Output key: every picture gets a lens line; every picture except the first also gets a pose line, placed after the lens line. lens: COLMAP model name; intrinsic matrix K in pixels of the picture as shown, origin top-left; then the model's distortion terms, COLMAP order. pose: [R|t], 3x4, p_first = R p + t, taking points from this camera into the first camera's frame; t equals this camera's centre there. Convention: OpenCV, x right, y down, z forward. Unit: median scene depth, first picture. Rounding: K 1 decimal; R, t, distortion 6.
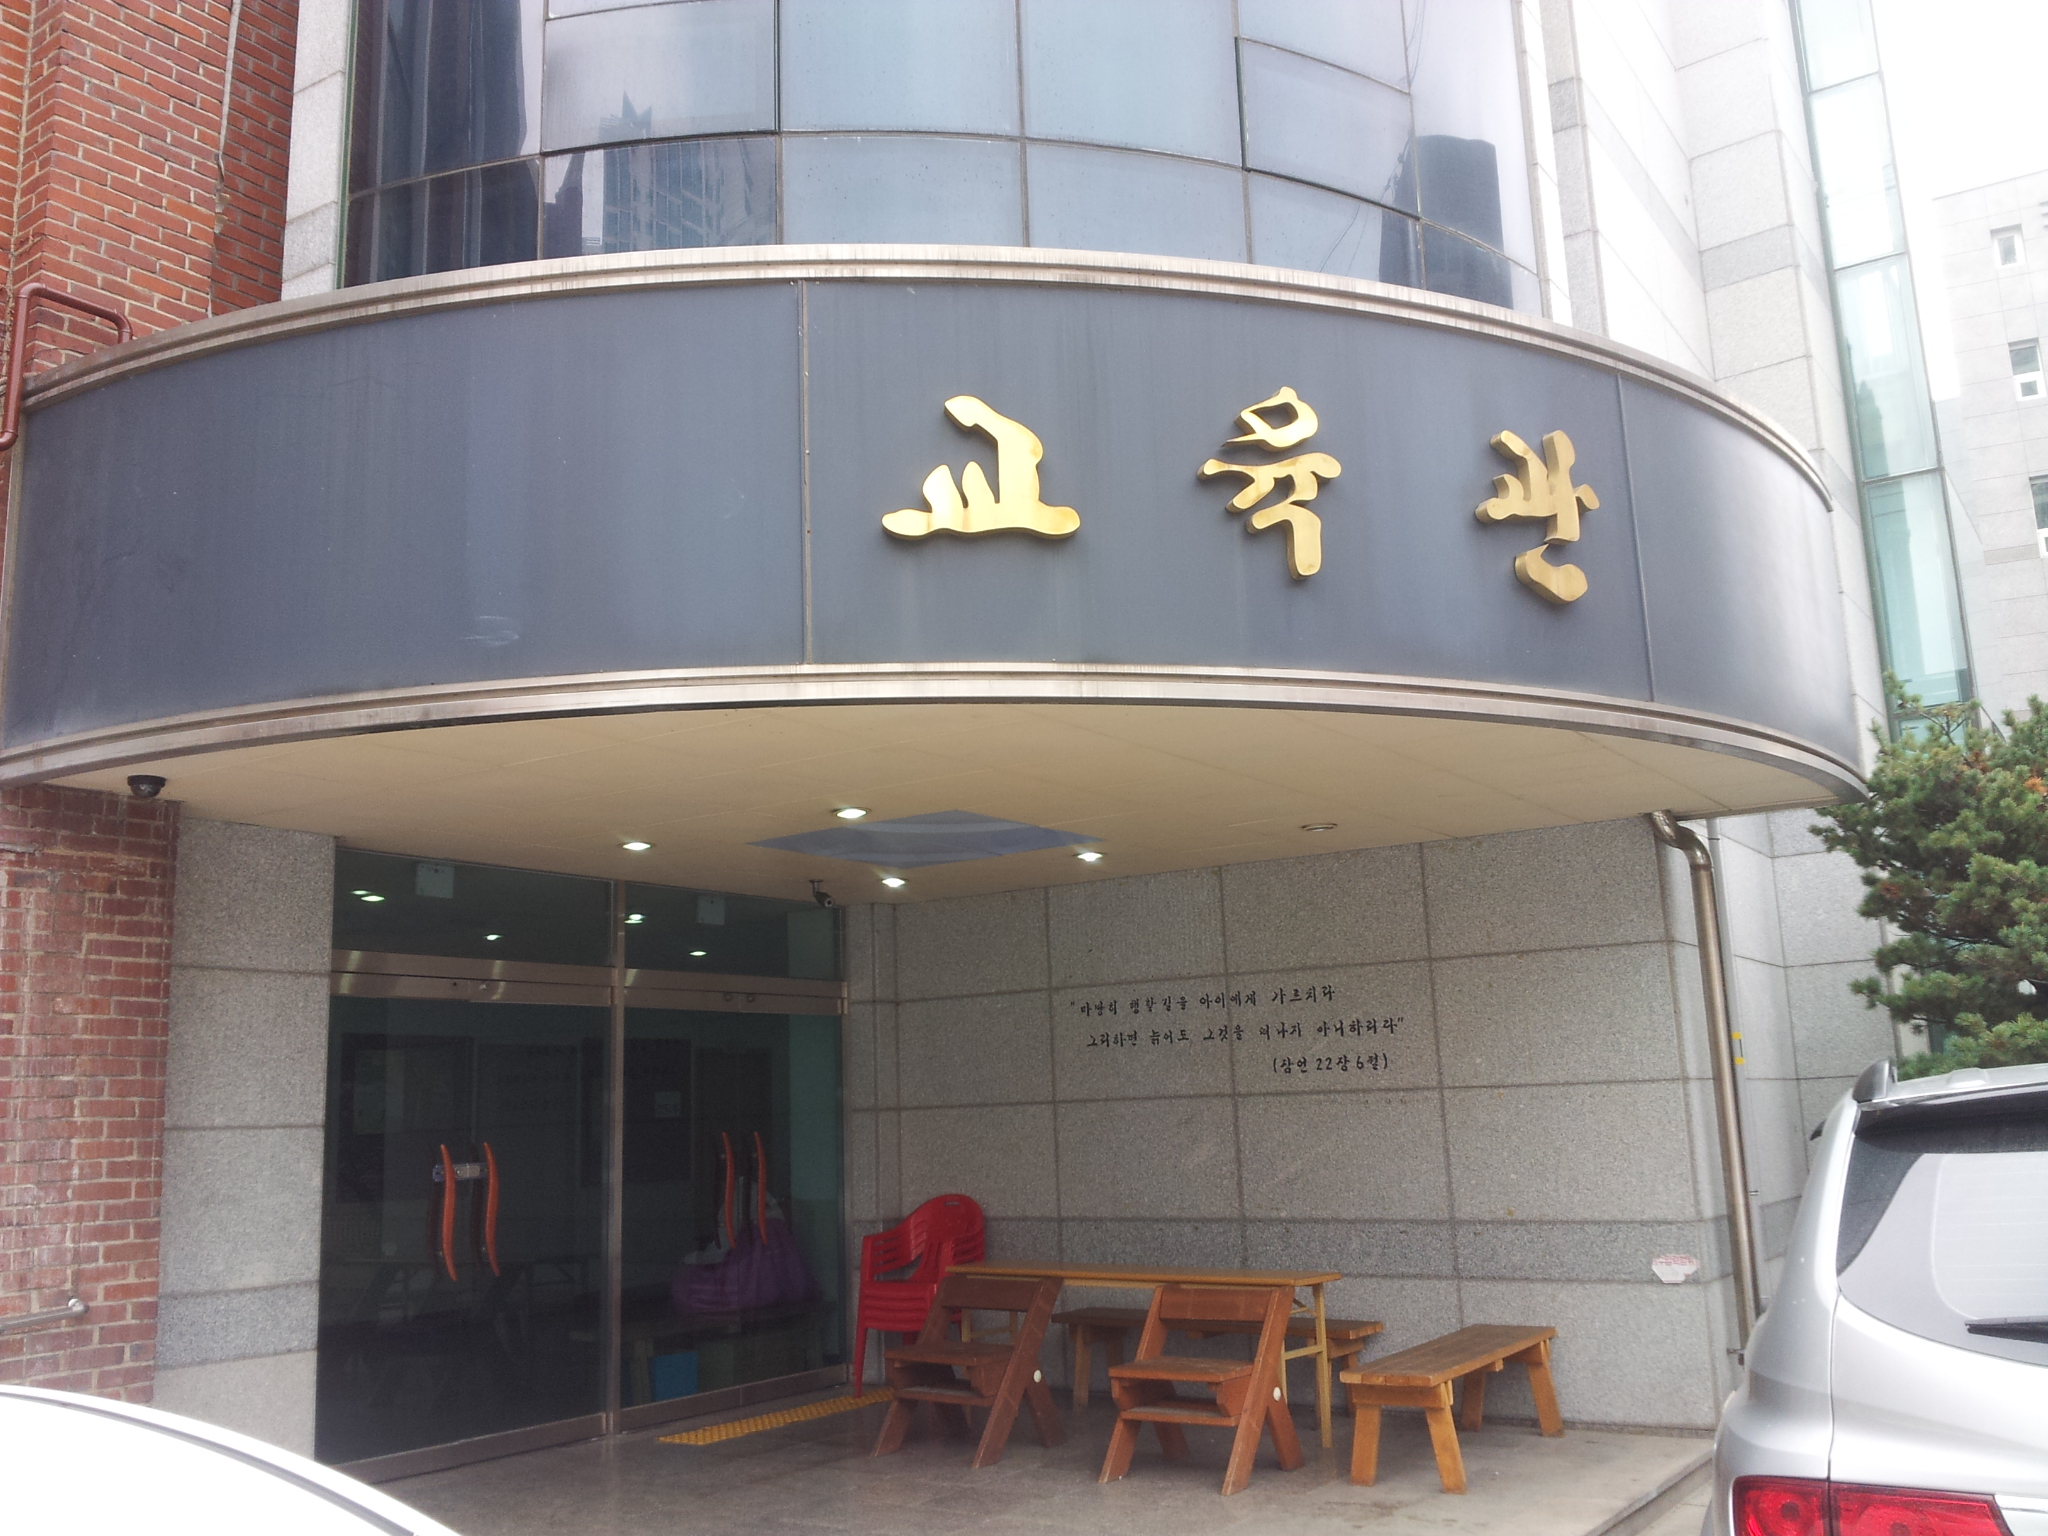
lens RADIAL K [[1781.9, 0, 1024.0], [0, 1781.9, 768.0], [0, 0, 1]] dist [0.044328, -0.163021]
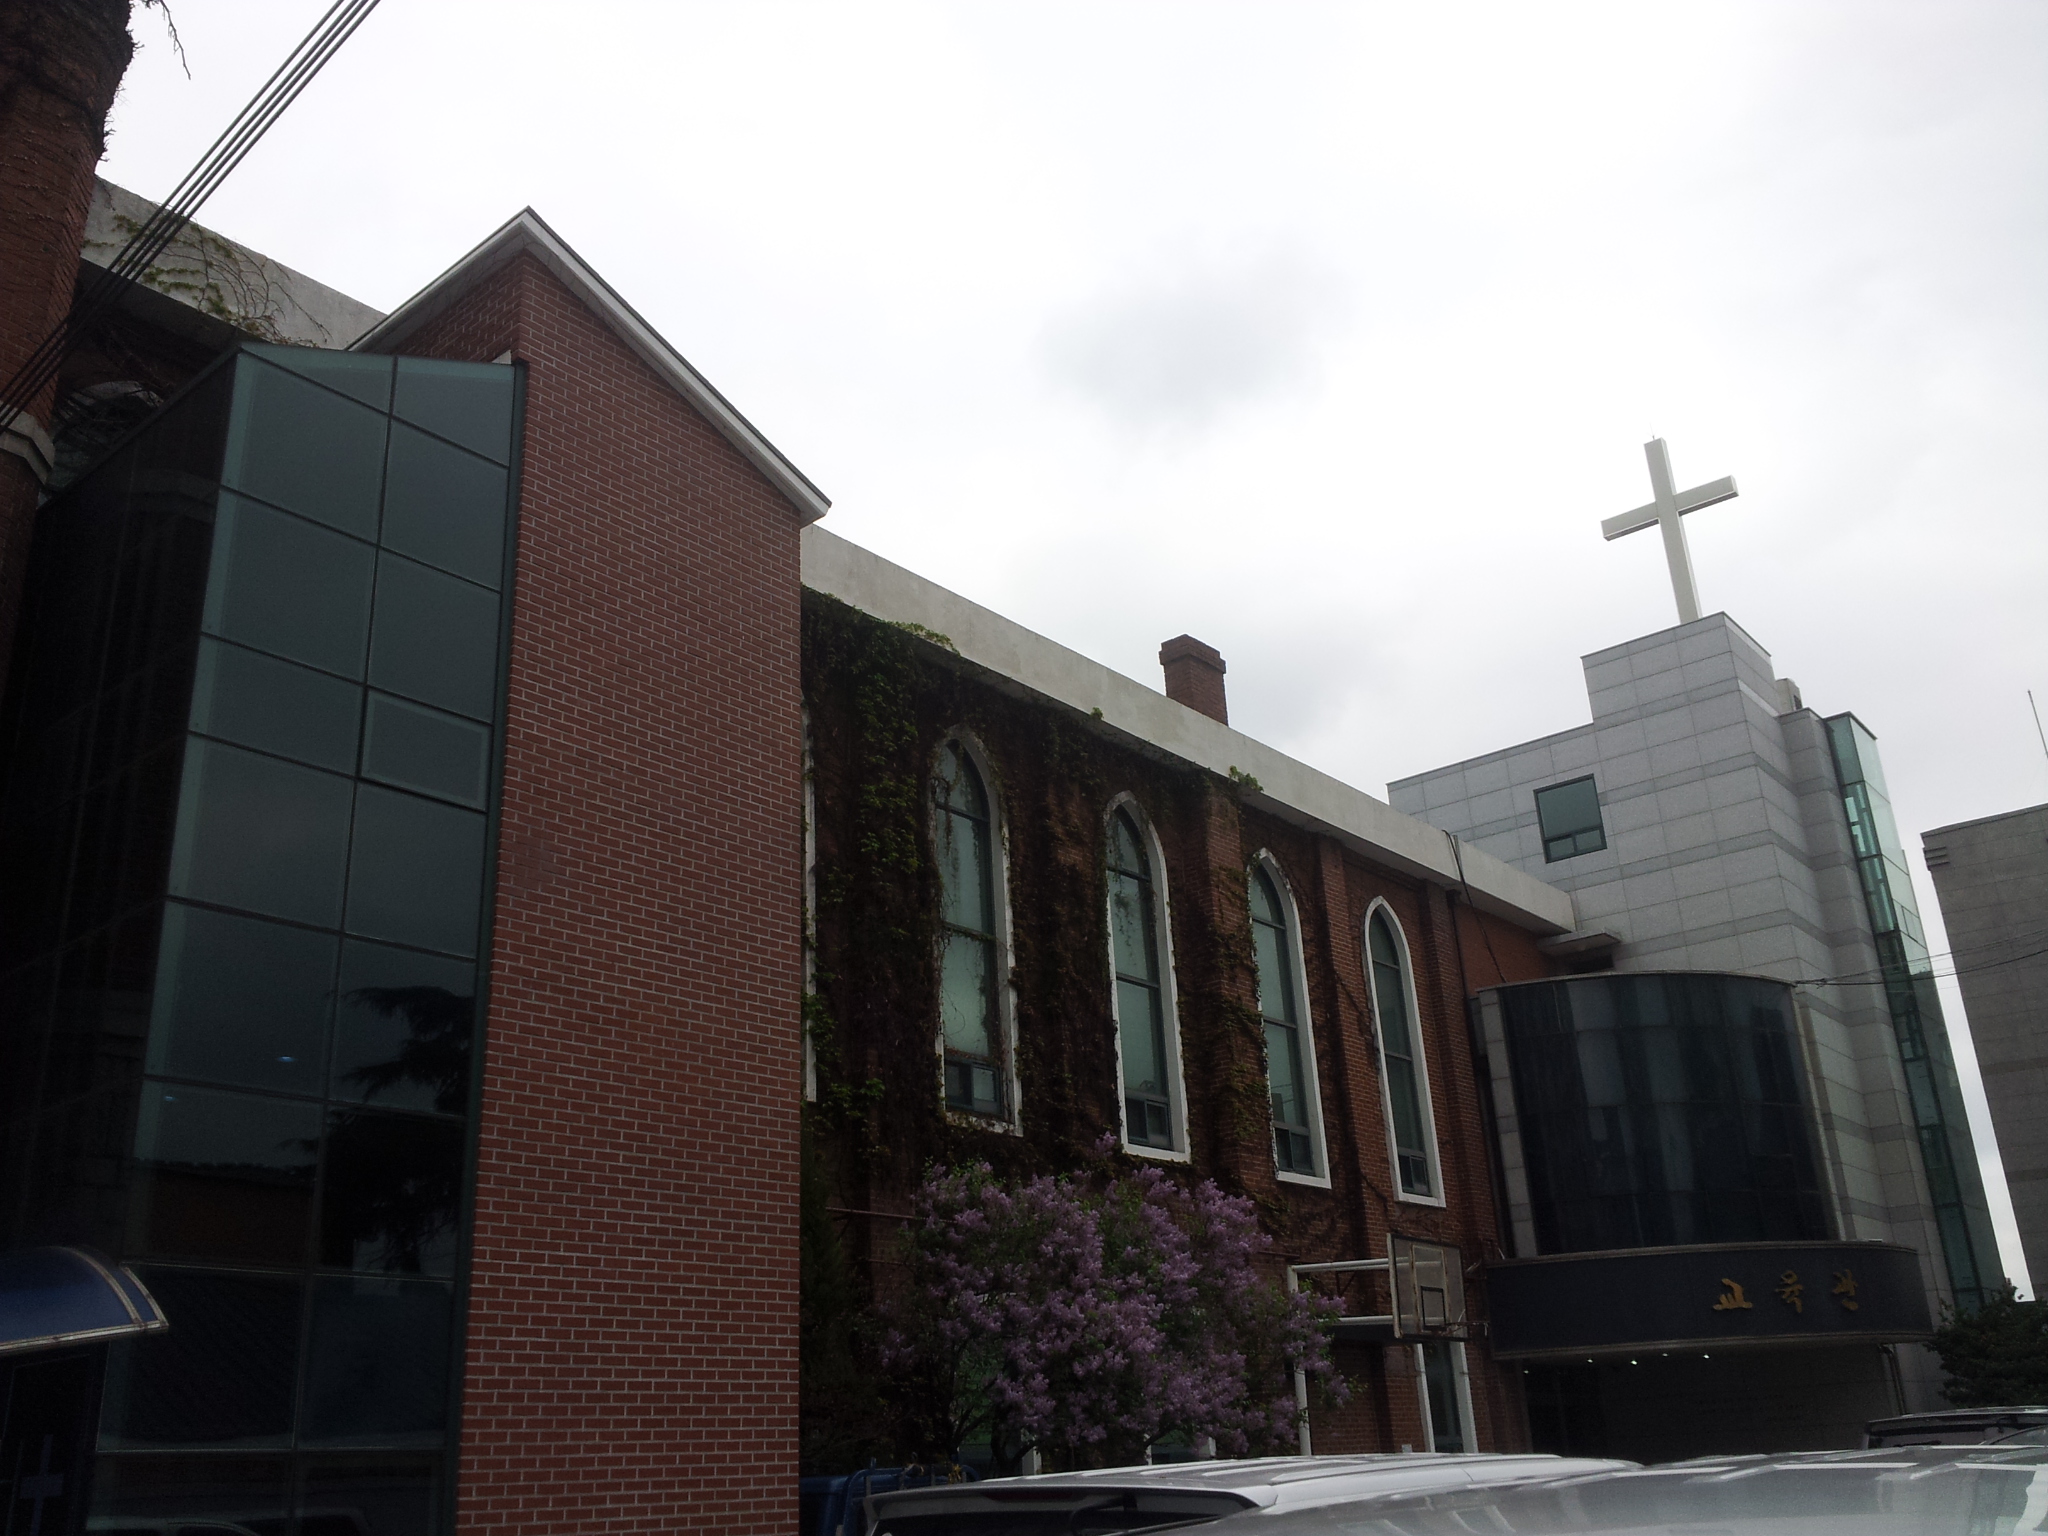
lens RADIAL K [[1759.3, 0, 1024.0], [0, 1759.3, 768.0], [0, 0, 1]] dist [0.100896, -0.229358]
pose [[0.995759, -0.045232, -0.080114, -1.288492], [0.029814, 0.982451, -0.184124, -0.642677], [0.087037, 0.180955, 0.979633, -3.616676]]
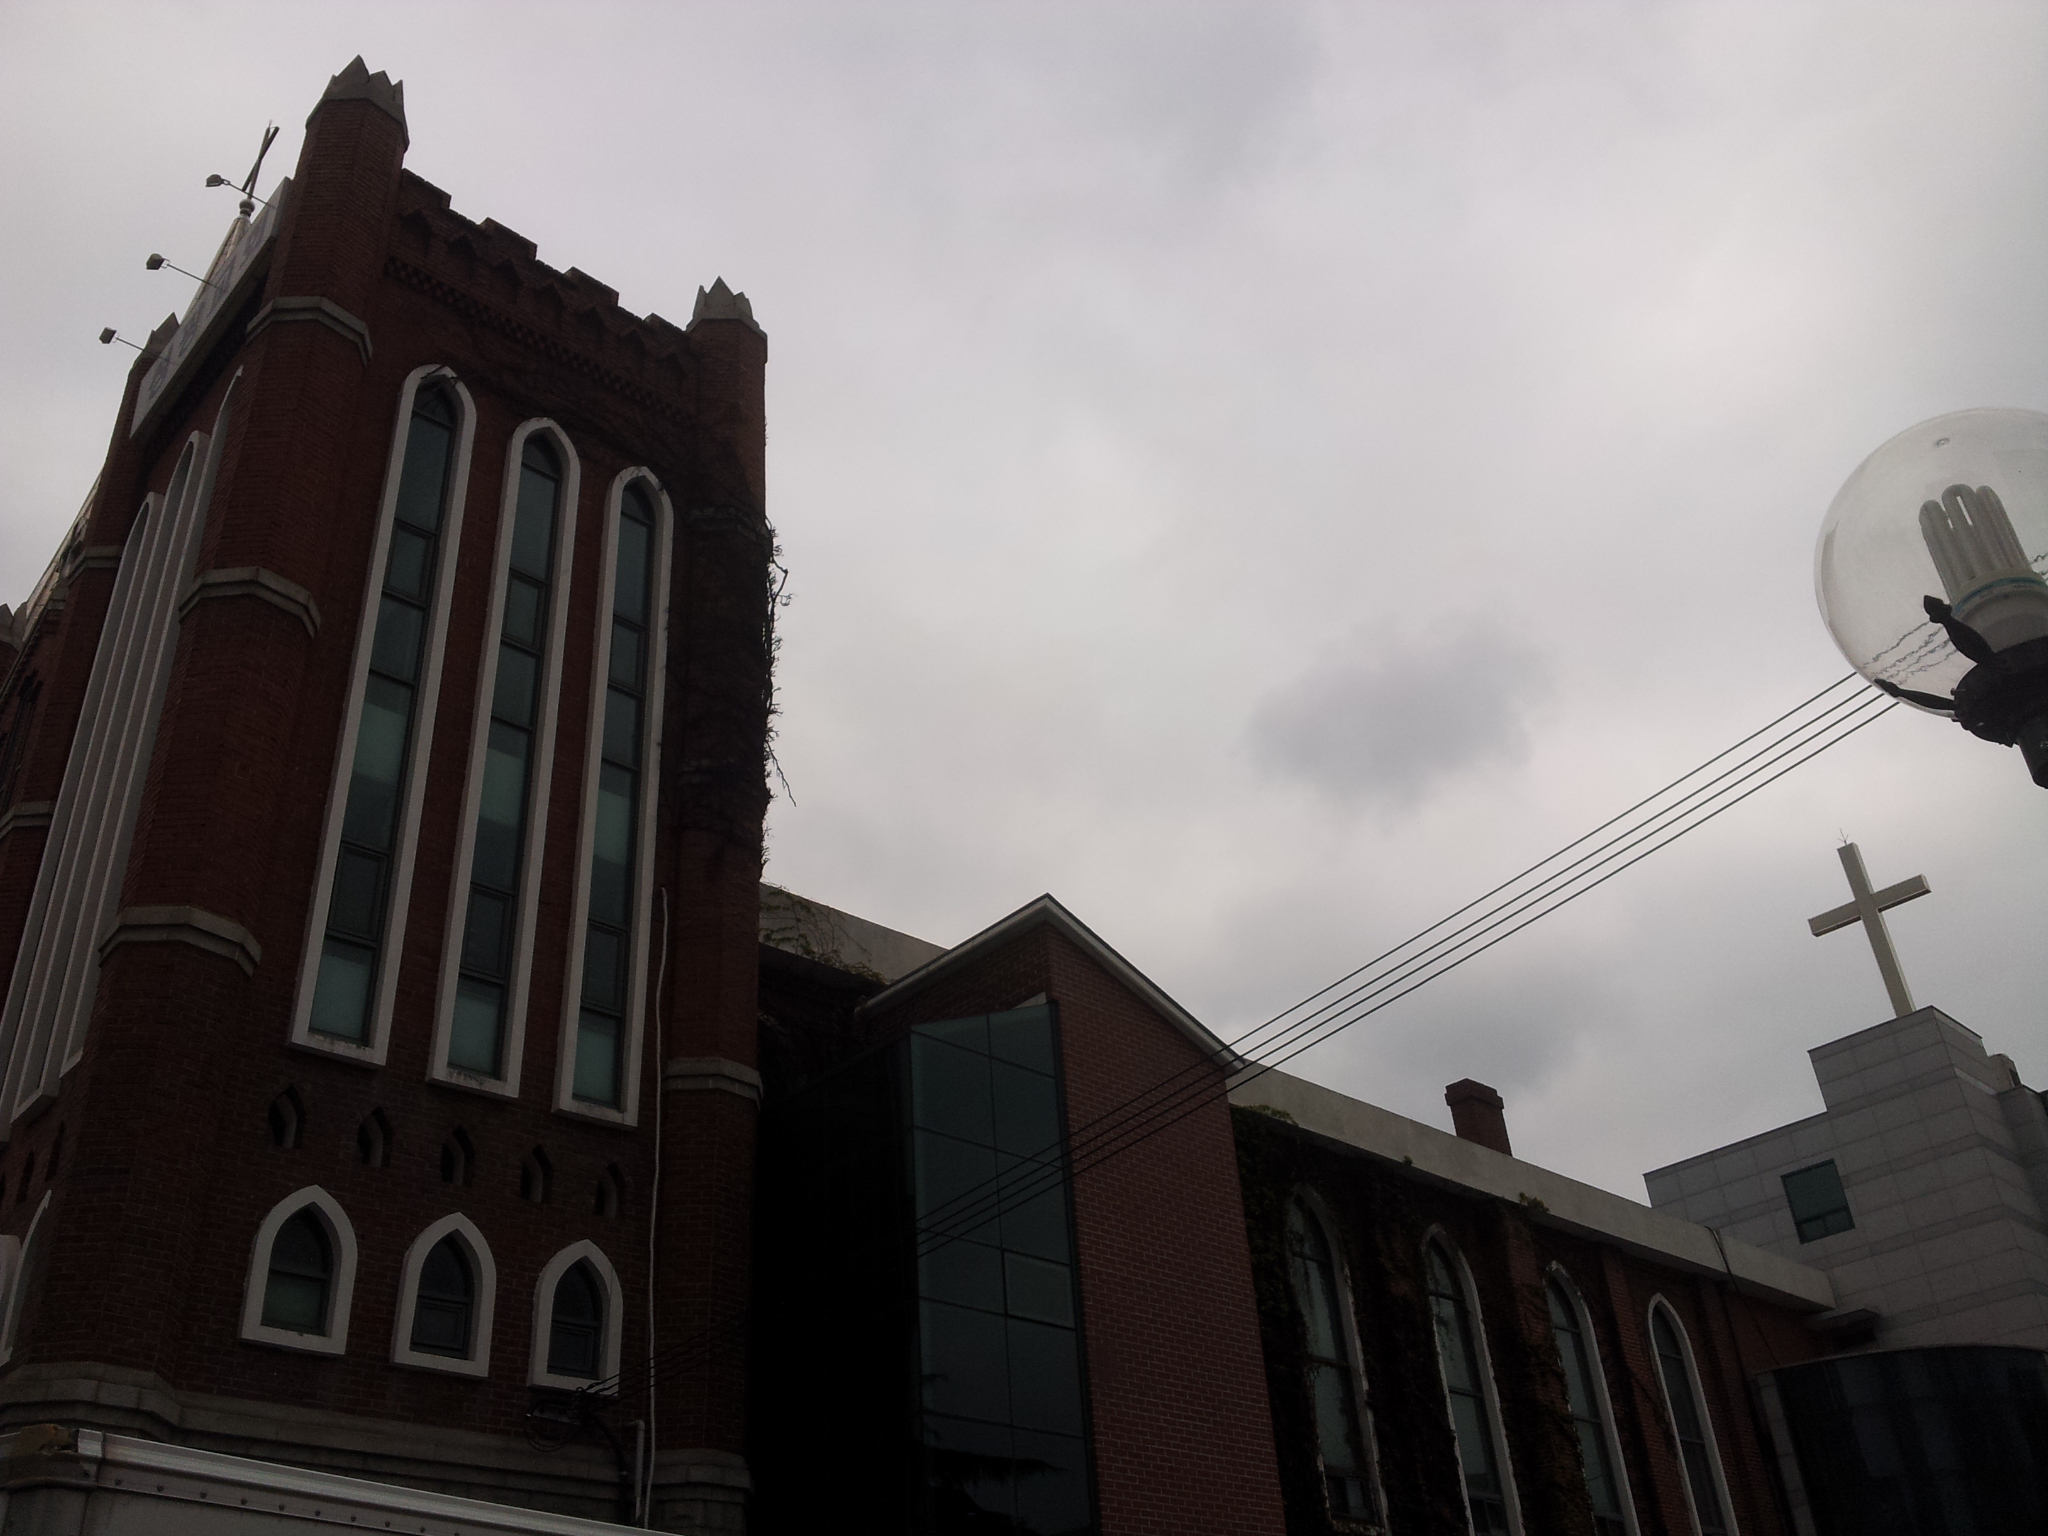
lens RADIAL K [[1781.9, 0, 1024.0], [0, 1781.9, 768.0], [0, 0, 1]] dist [0.044328, -0.163021]
pose [[0.977396, -0.136004, -0.161865, -1.507333], [0.066899, 0.925234, -0.373452, -0.729836], [0.200554, 0.354182, 0.913418, -4.654311]]
